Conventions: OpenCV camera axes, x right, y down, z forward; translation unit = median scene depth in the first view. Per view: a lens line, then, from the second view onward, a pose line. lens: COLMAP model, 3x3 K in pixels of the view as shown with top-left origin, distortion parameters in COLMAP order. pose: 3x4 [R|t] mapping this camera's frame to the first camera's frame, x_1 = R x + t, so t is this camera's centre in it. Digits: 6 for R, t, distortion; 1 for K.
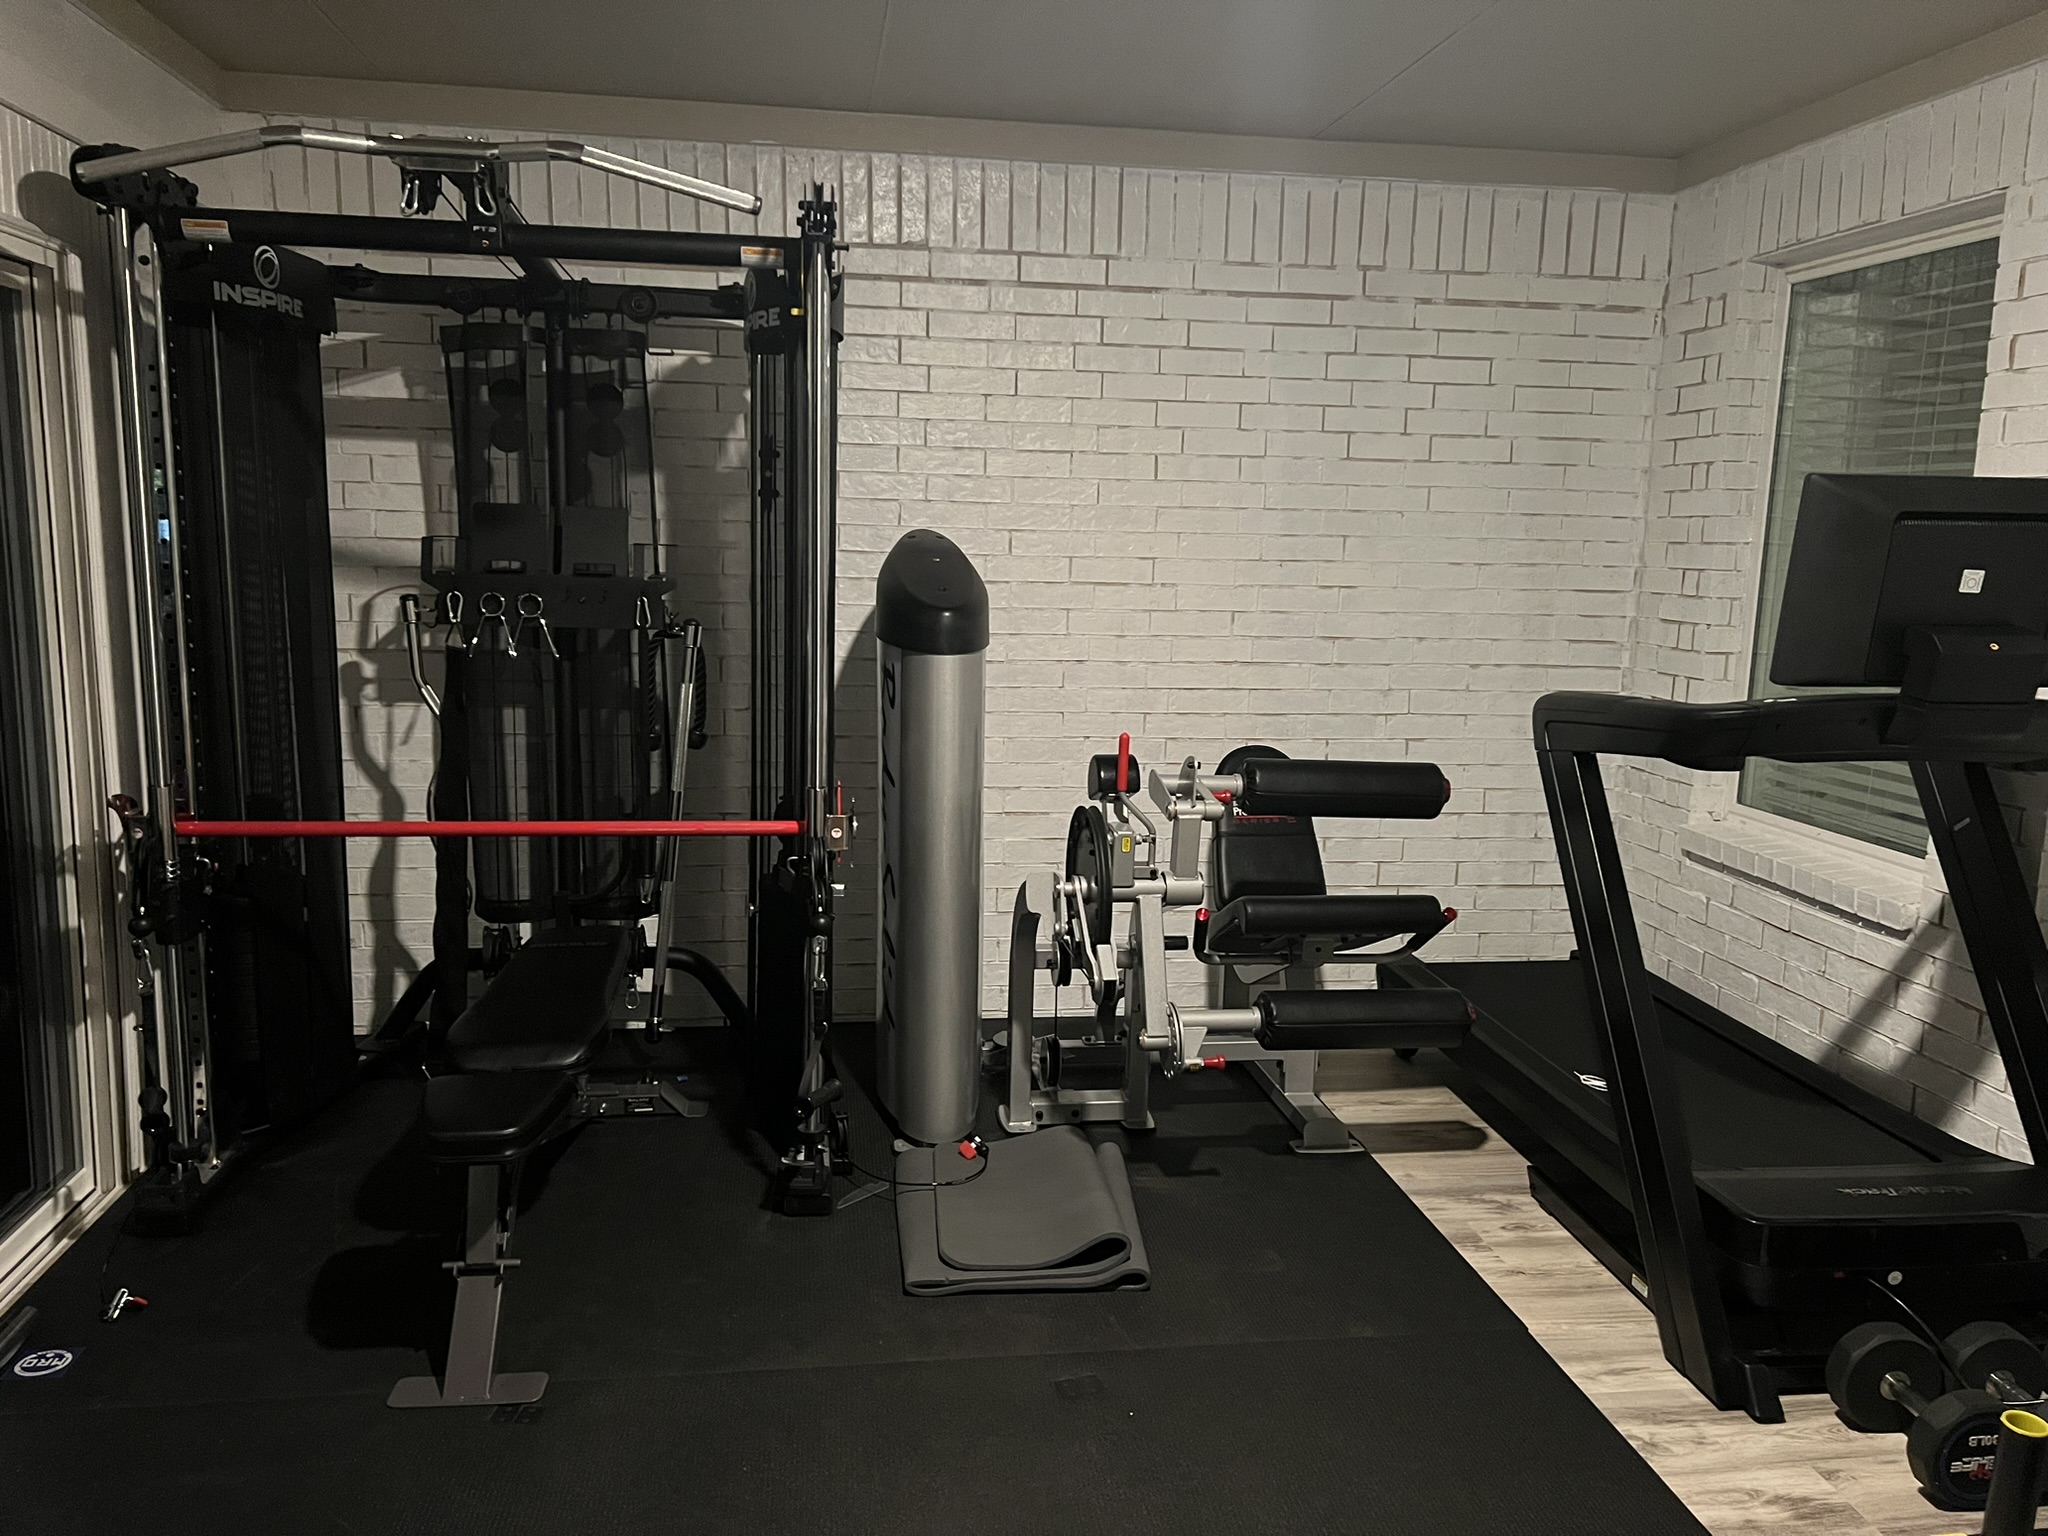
lens RADIAL K [[1524.3, 0, 1017.6], [0, 1524.3, 764.6], [0, 0, 1]] dist [0.051578, -0.051038]
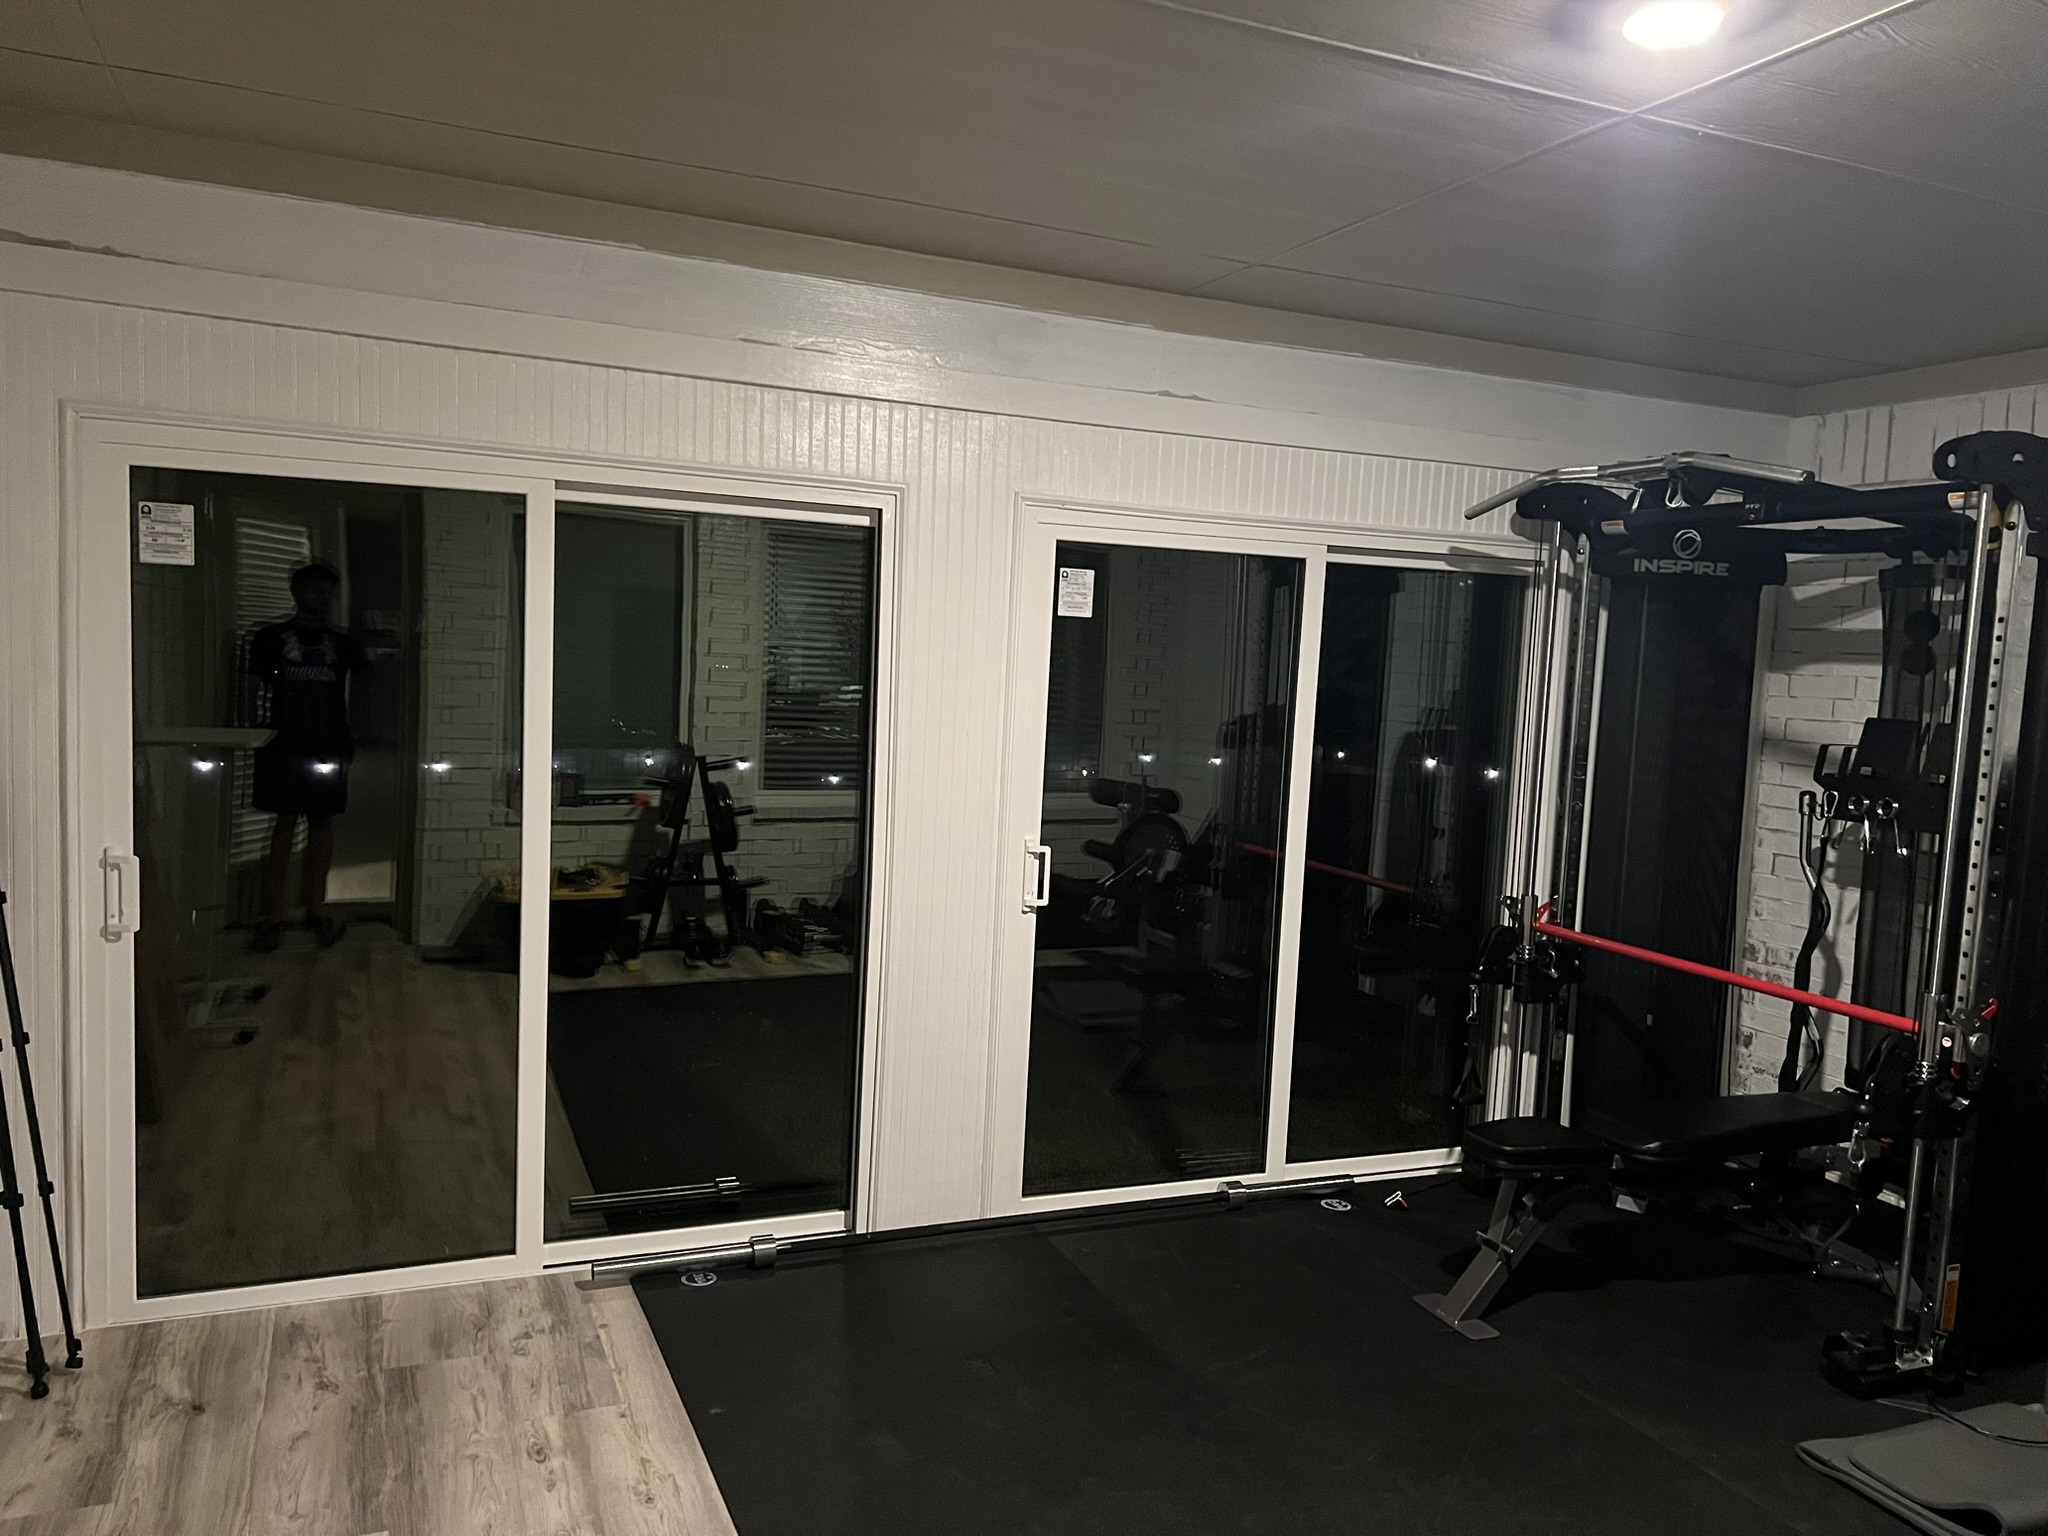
lens RADIAL K [[1524.3, 0, 1030.4], [0, 1524.3, 774.8], [0, 0, 1]] dist [0.051578, -0.051038]
pose [[0.267141, 0.069024, -0.961182, 0.587692], [-0.192666, 0.981119, 0.016908, -0.026157], [0.944201, 0.180670, 0.275396, 0.090852]]
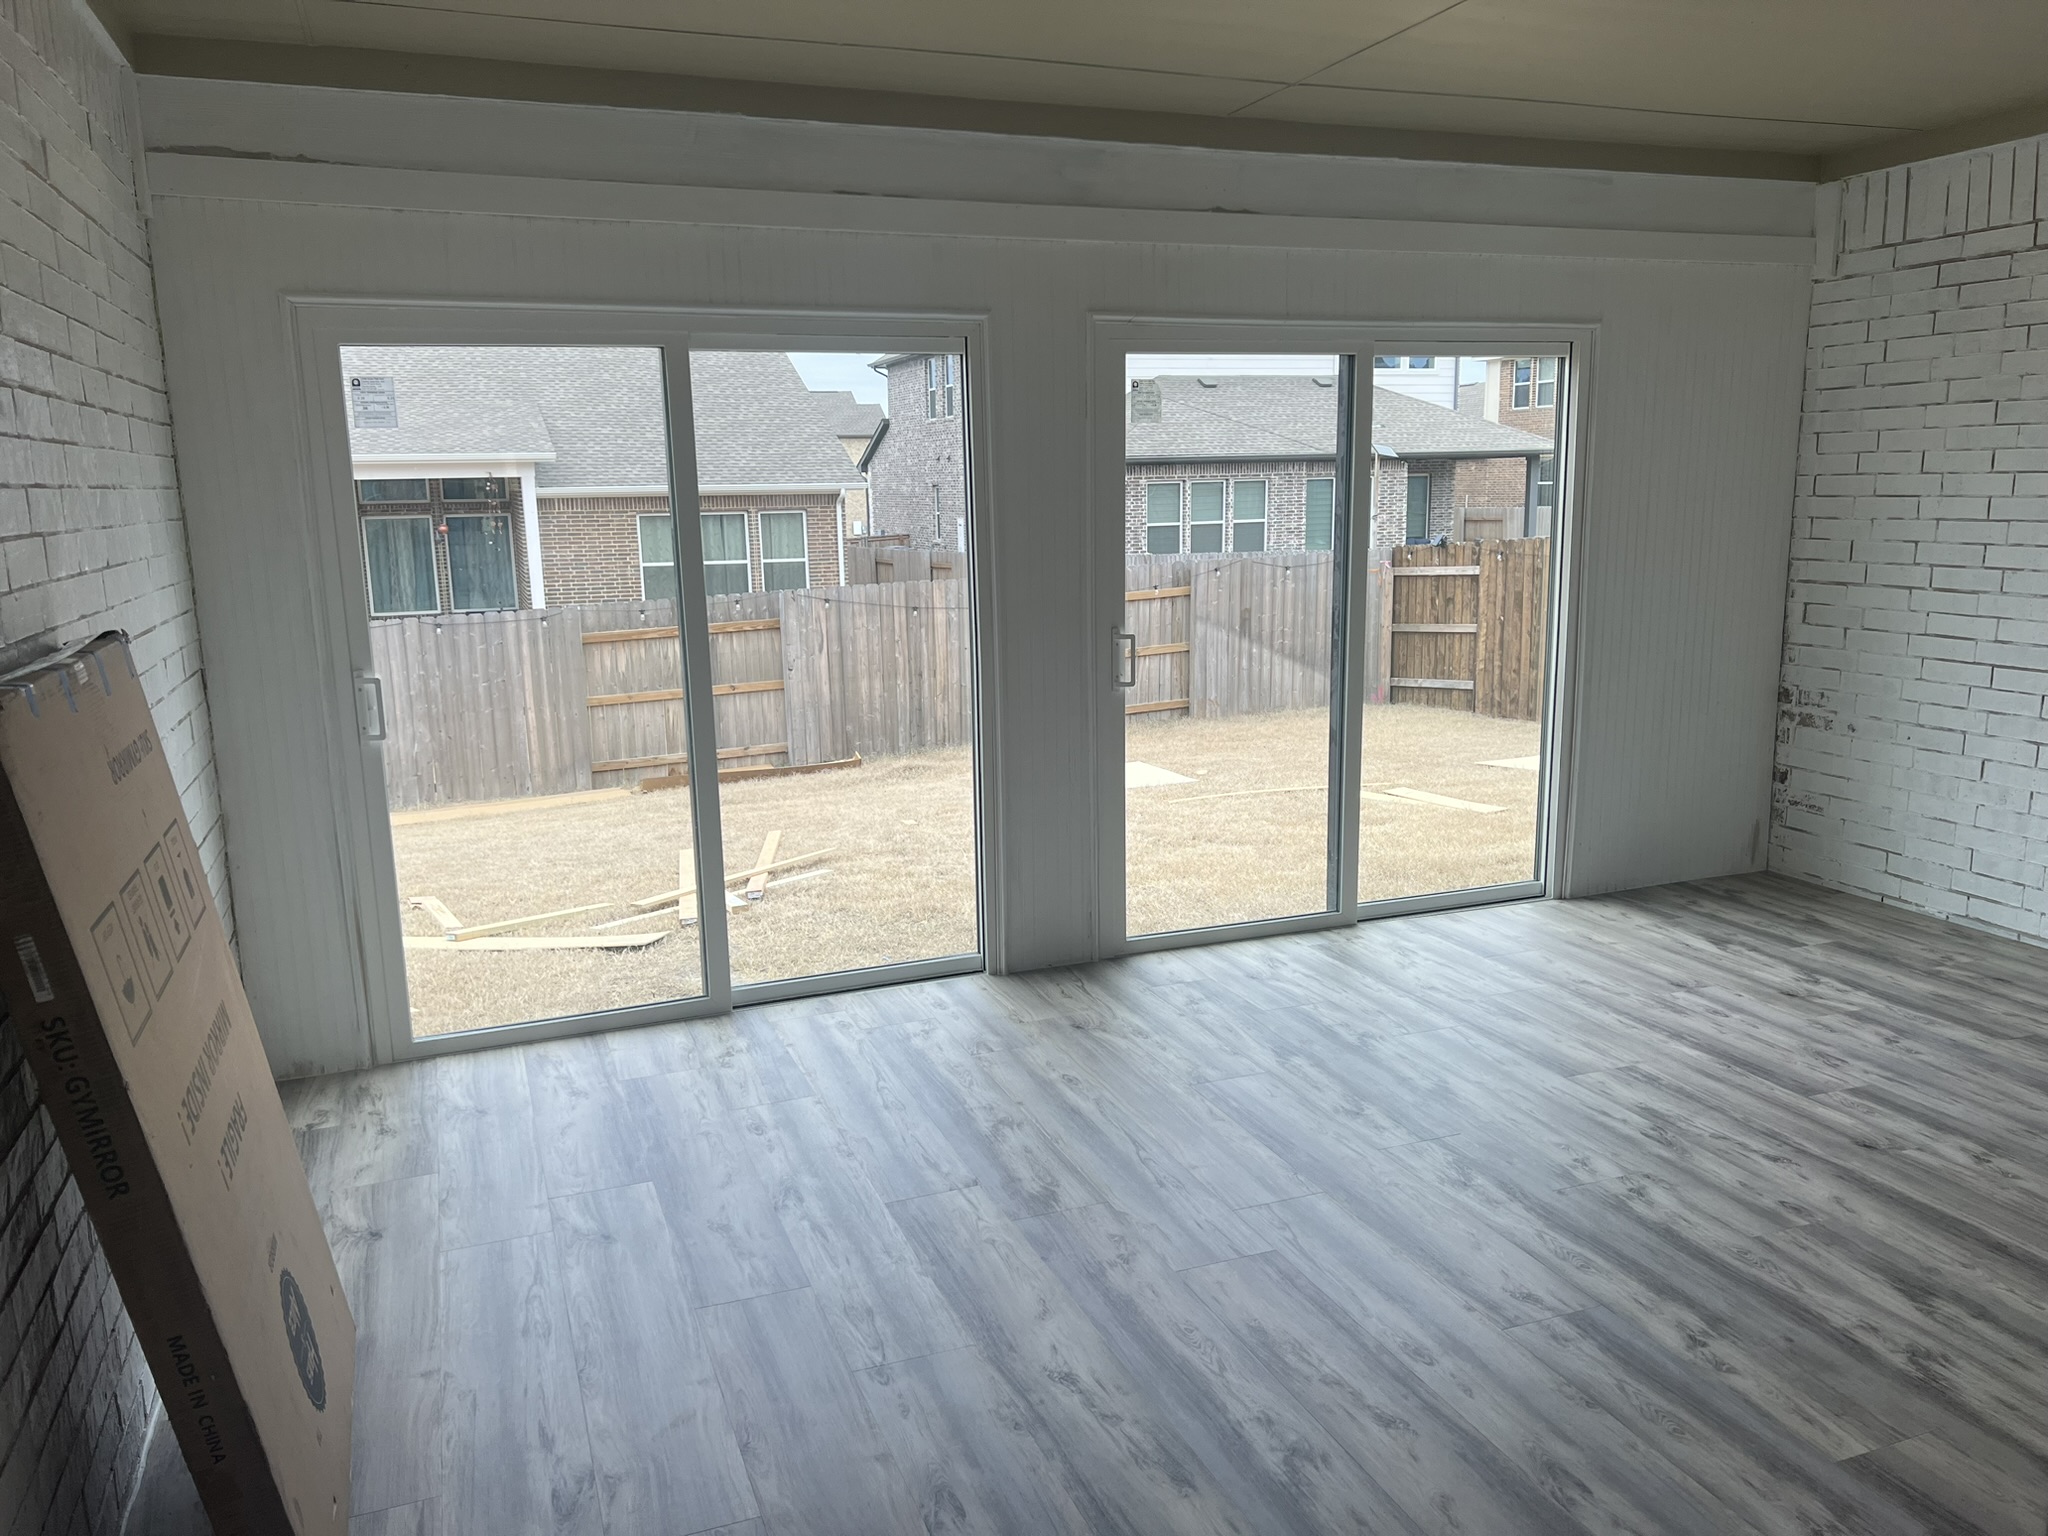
lens RADIAL K [[1524.3, 0, 1038.7], [0, 1524.3, 768.0], [0, 0, 1]] dist [0.051578, -0.051038]
pose [[0.231247, 0.153327, -0.960737, 0.729843], [-0.126572, 0.983852, 0.126551, 0.001628], [0.964627, 0.092338, 0.246920, 0.045088]]
